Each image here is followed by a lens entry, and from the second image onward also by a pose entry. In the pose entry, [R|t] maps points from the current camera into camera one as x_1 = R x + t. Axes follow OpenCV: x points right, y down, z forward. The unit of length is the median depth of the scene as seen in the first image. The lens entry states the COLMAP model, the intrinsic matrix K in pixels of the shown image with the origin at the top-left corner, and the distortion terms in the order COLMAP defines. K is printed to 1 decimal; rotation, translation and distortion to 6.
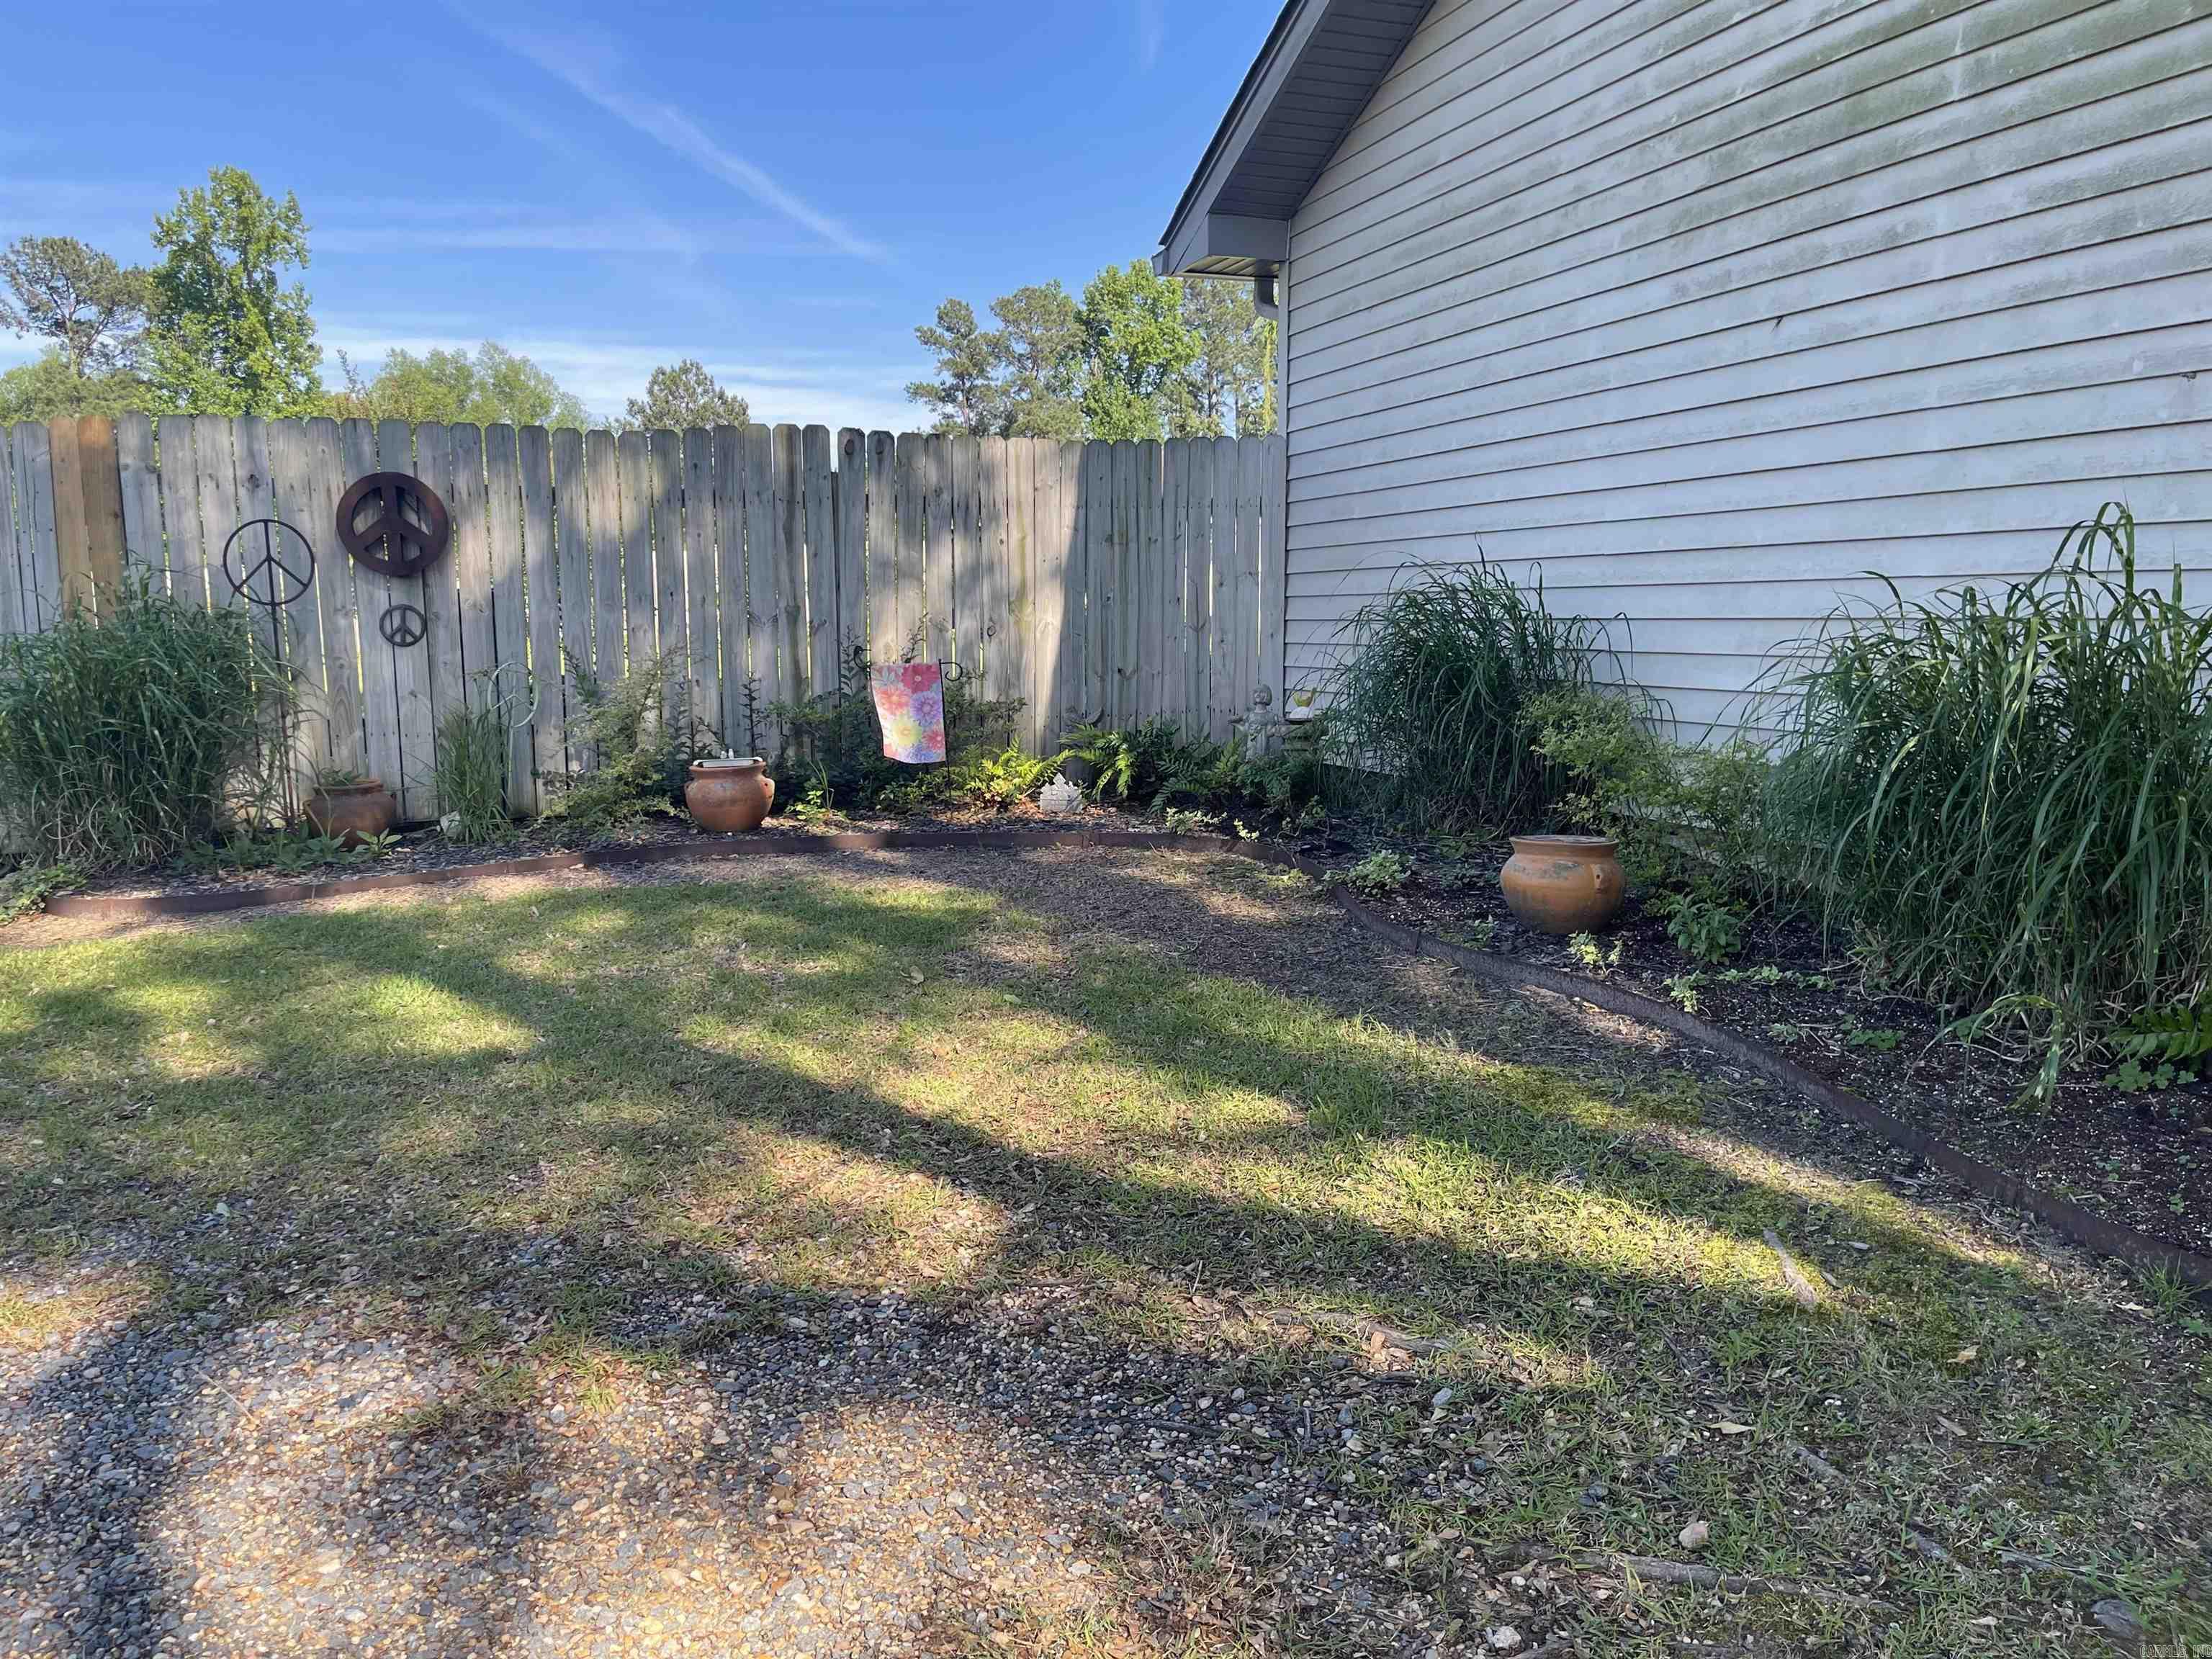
lens RADIAL K [[1668.8, 0, 1106.0], [0, 1668.8, 822.0], [0, 0, 1]] dist [0.033742, -0.028001]
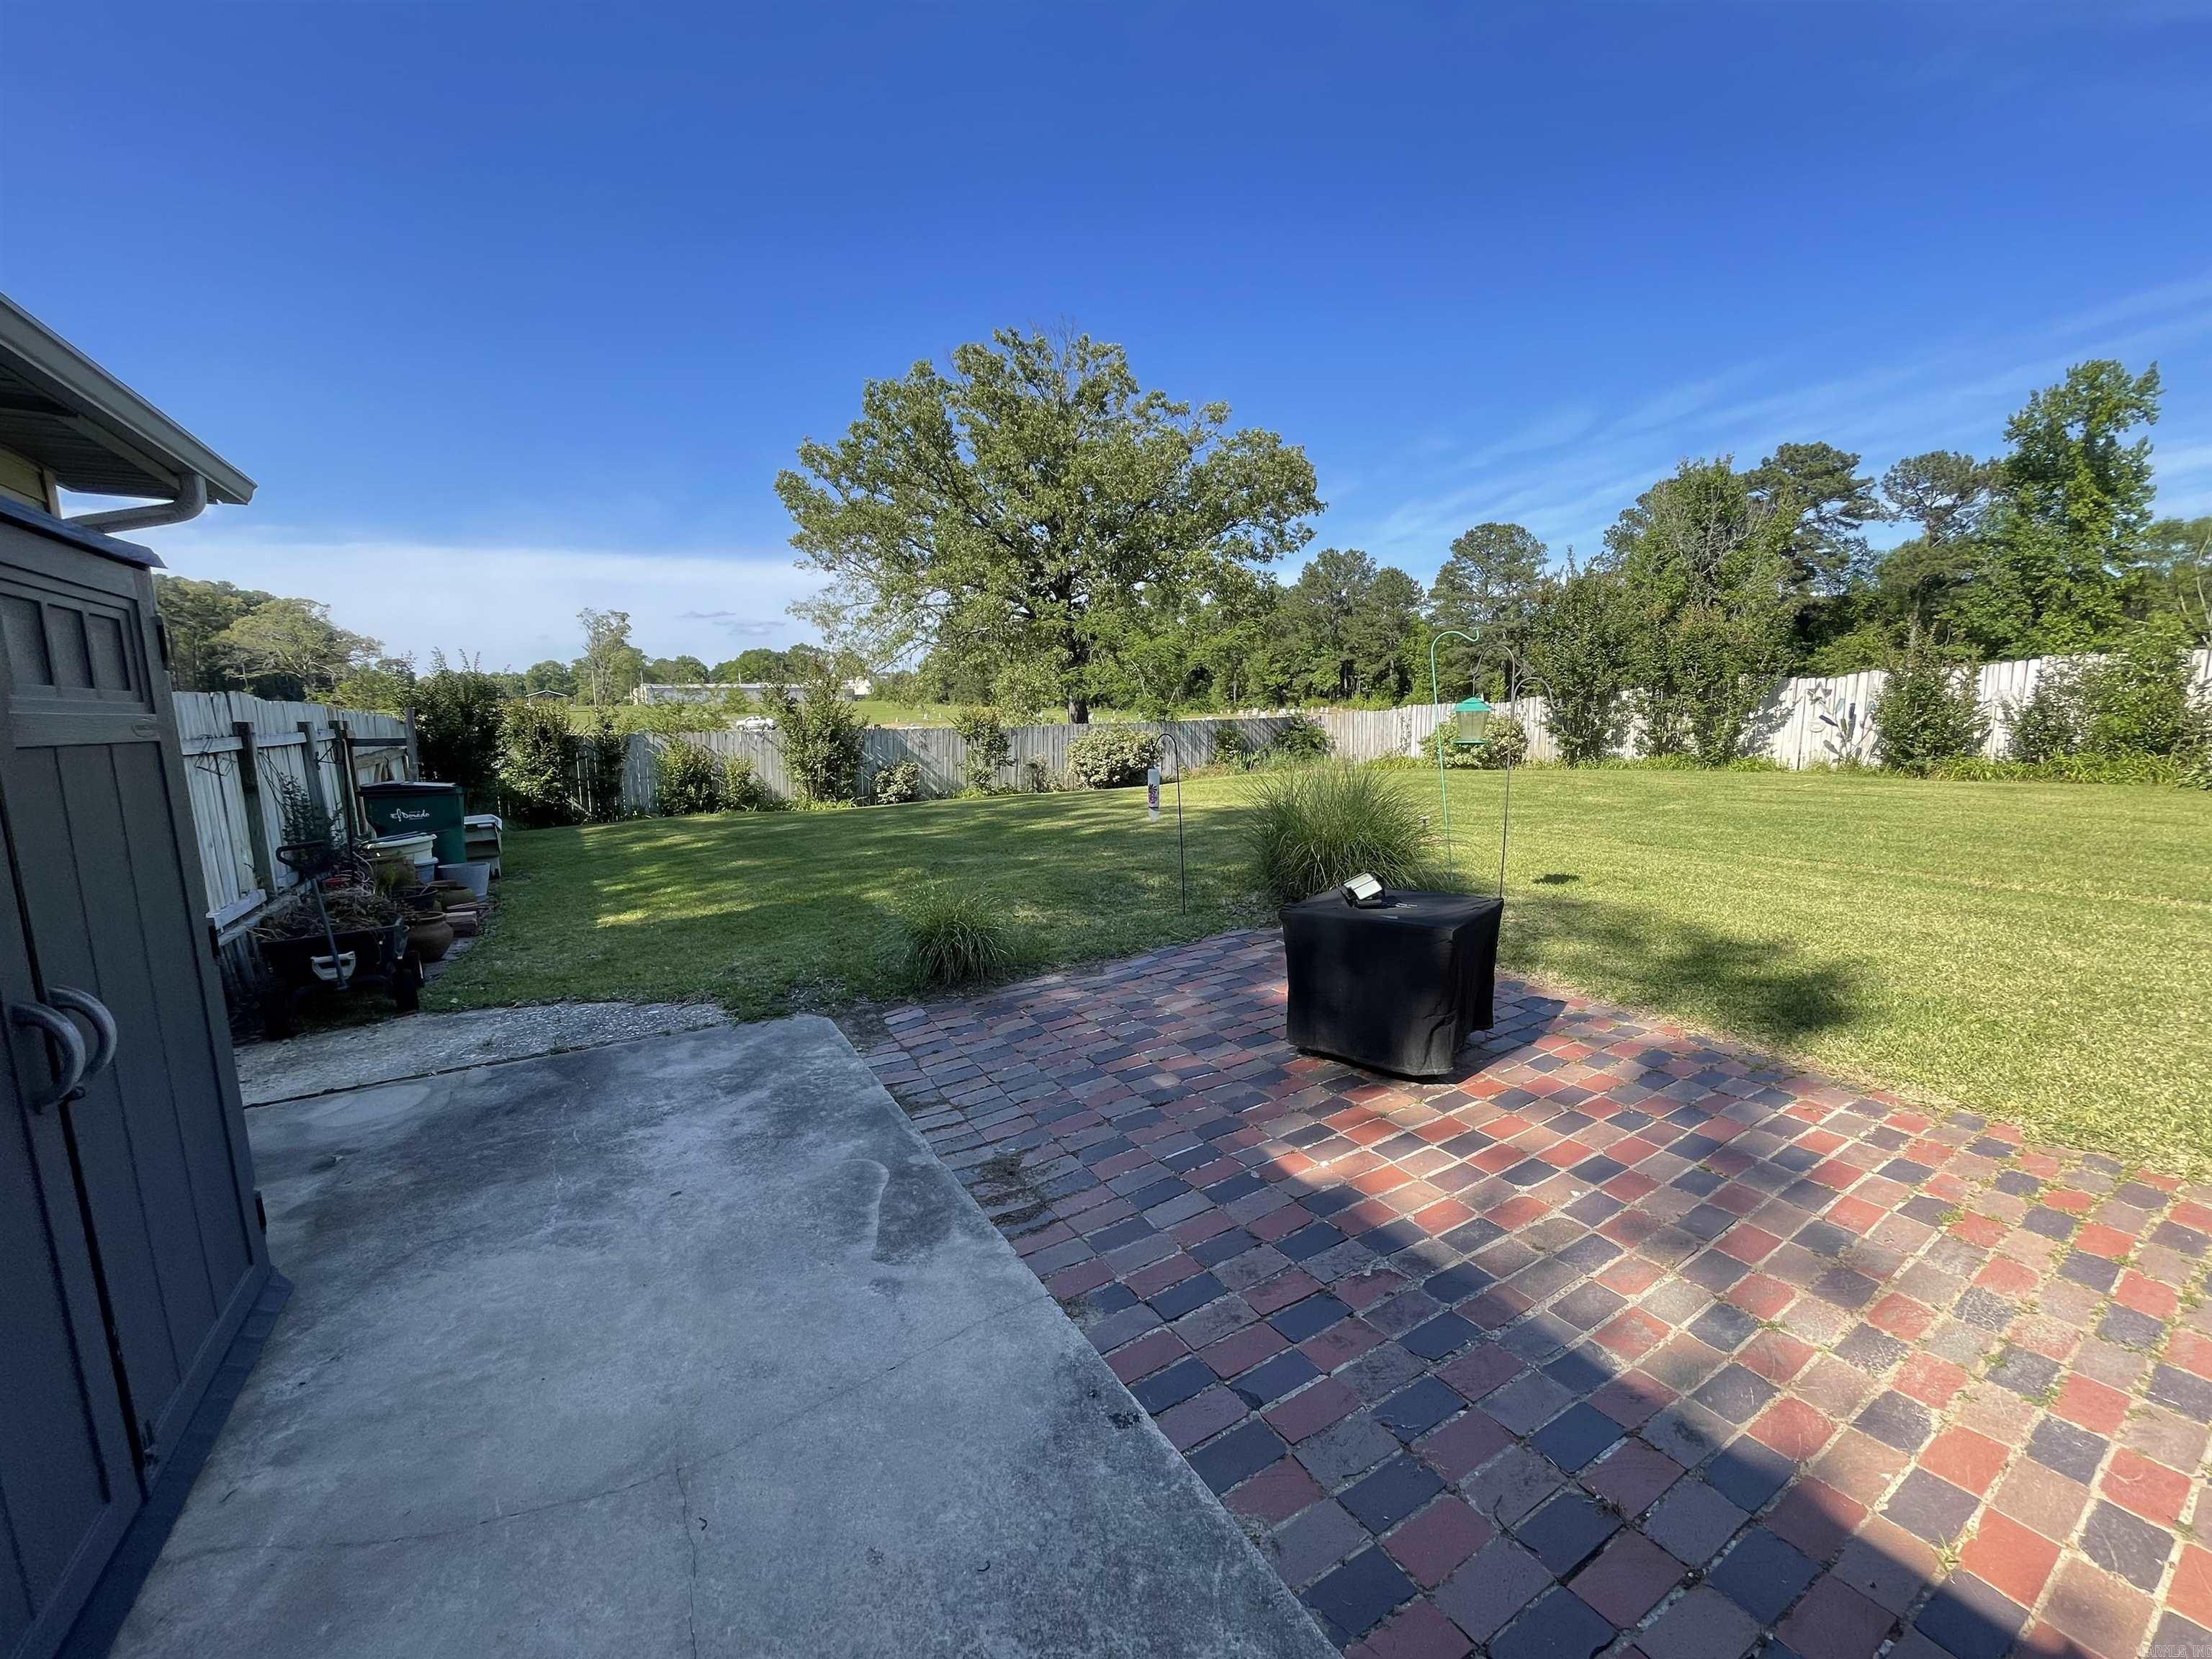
lens RADIAL K [[893.9, 0, 1102.9], [0, 893.9, 840.0], [0, 0, 1]] dist [-0.001915, -0.000370]
pose [[0.179699, 0.146111, -0.972810, 0.069029], [-0.110108, 0.985681, 0.127705, -0.025778], [0.977540, 0.084166, 0.193214, 0.144388]]
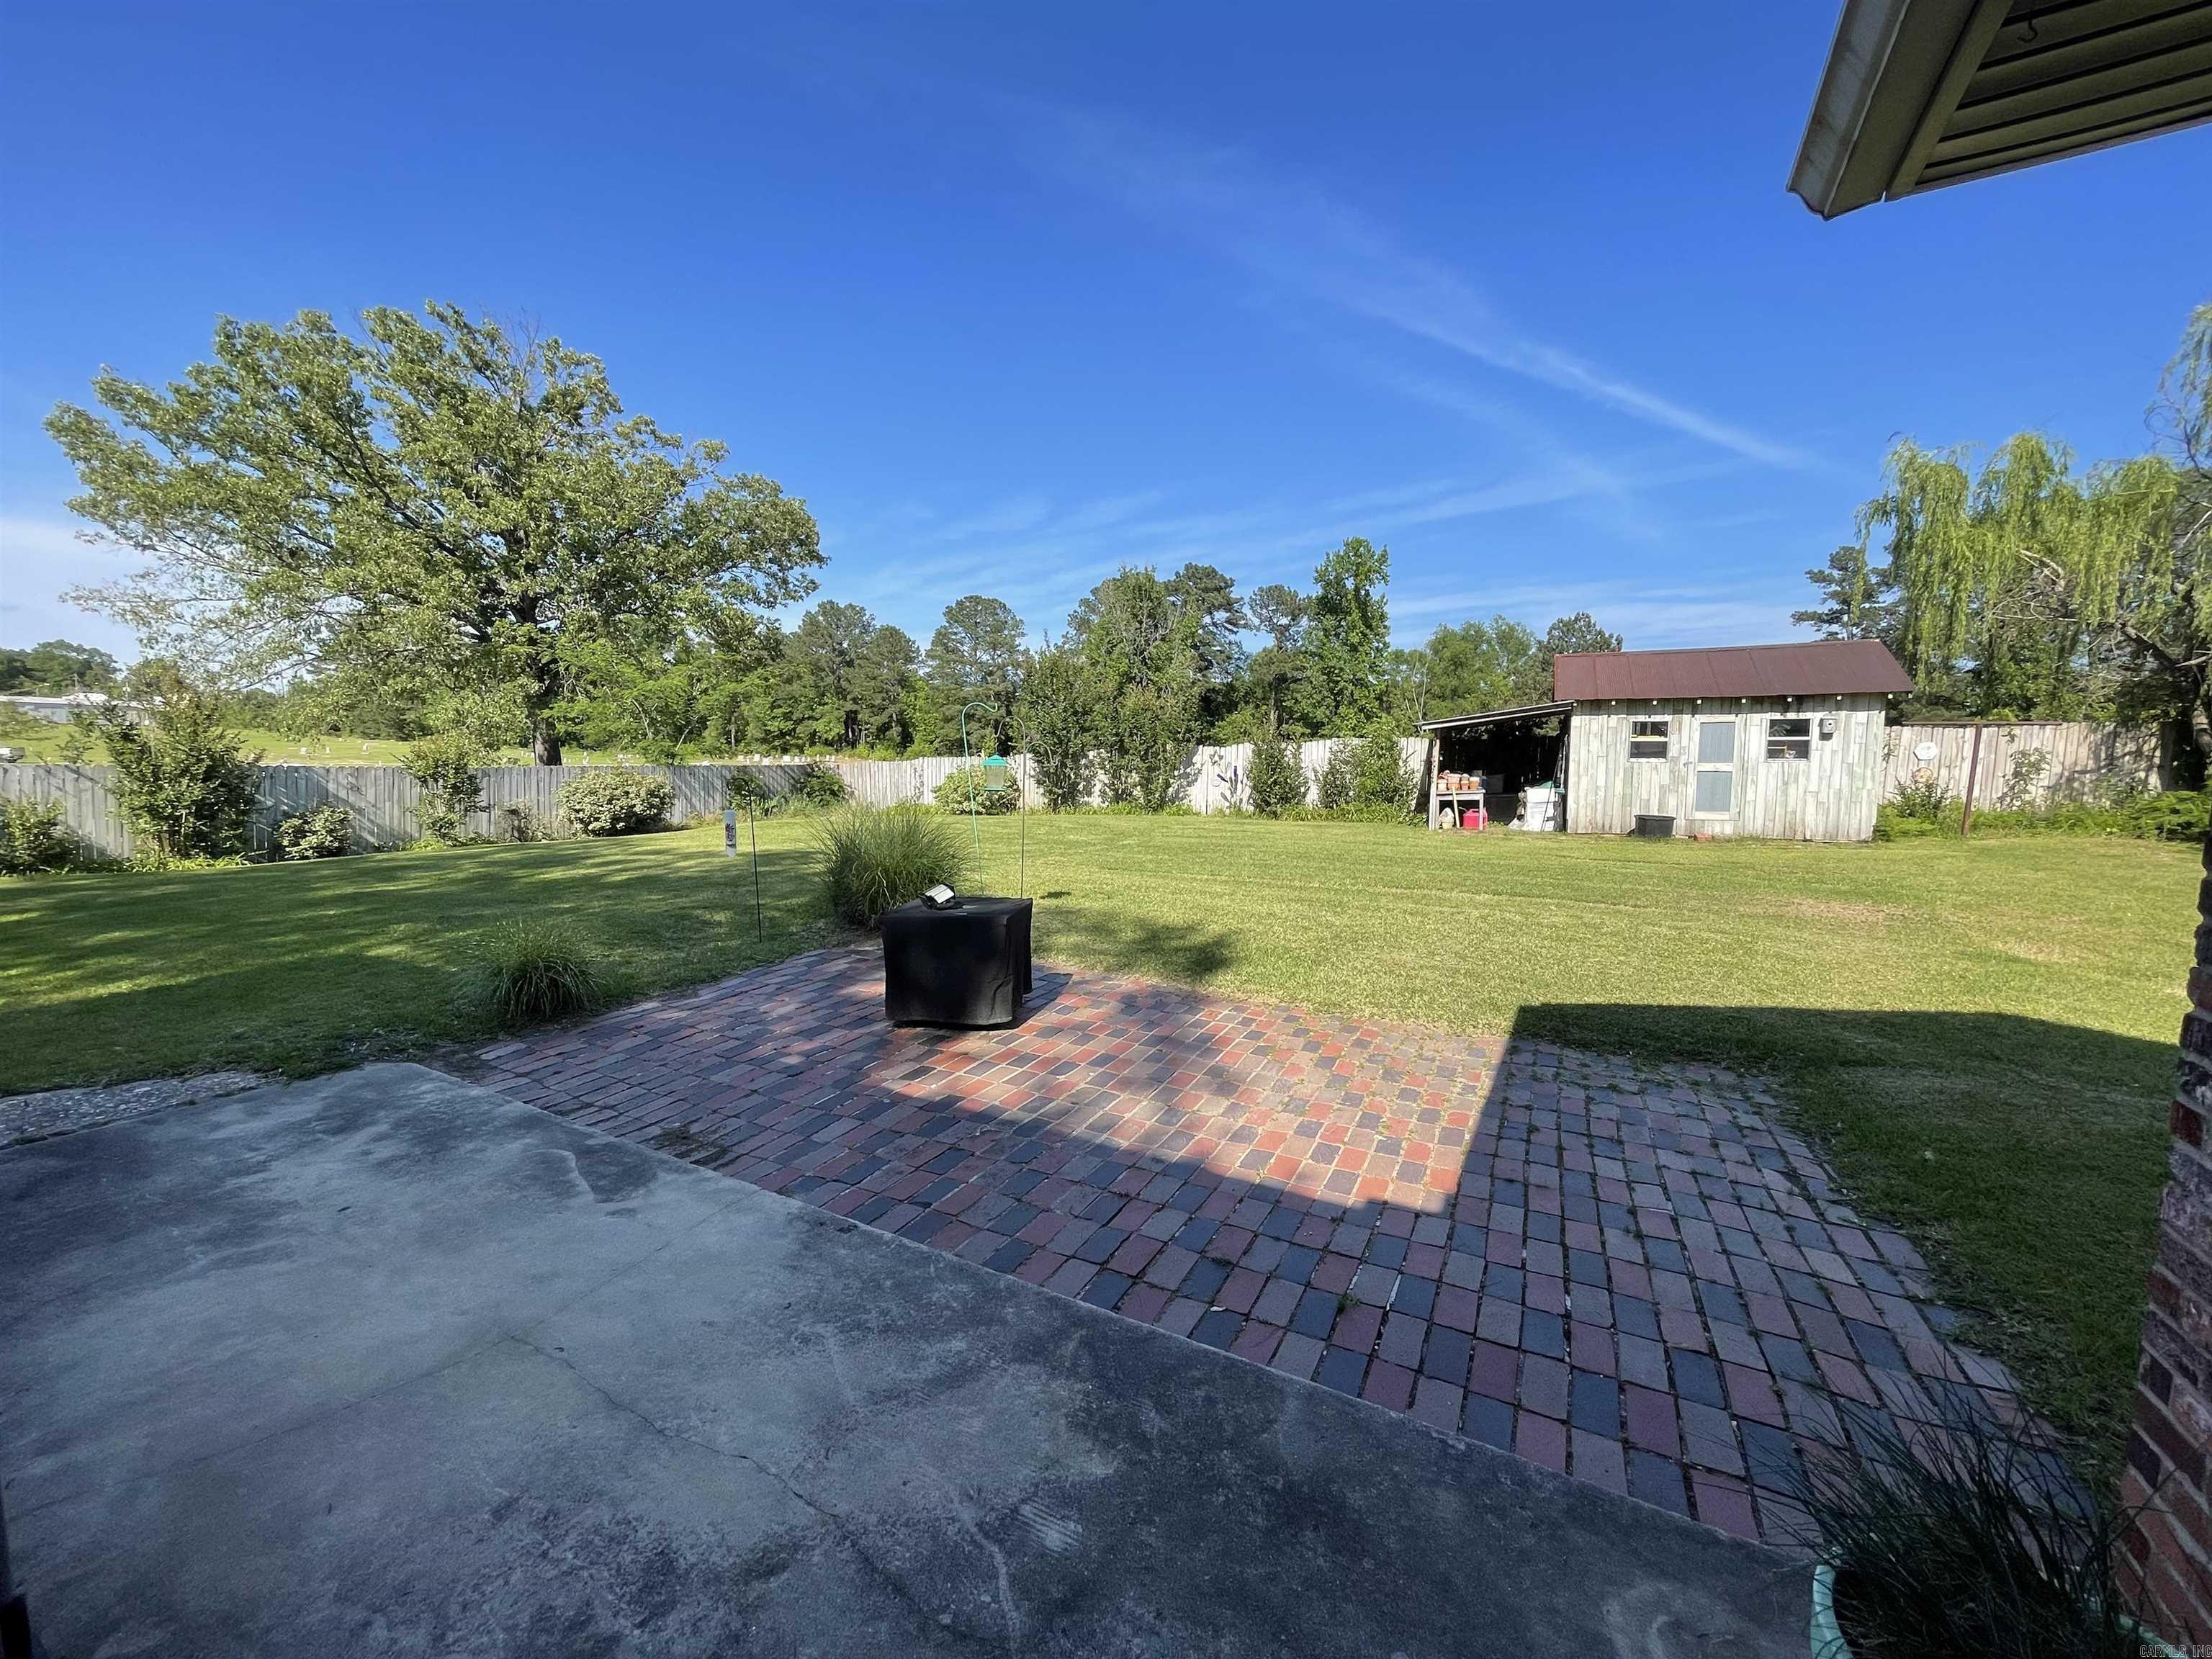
lens RADIAL K [[893.9, 0, 1105.0], [0, 893.9, 842.5], [0, 0, 1]] dist [-0.001915, -0.000370]
pose [[0.661463, 0.087599, -0.744845, 0.080369], [-0.115682, 0.993187, 0.014074, -0.024722], [0.741003, 0.076856, 0.667089, 0.133476]]
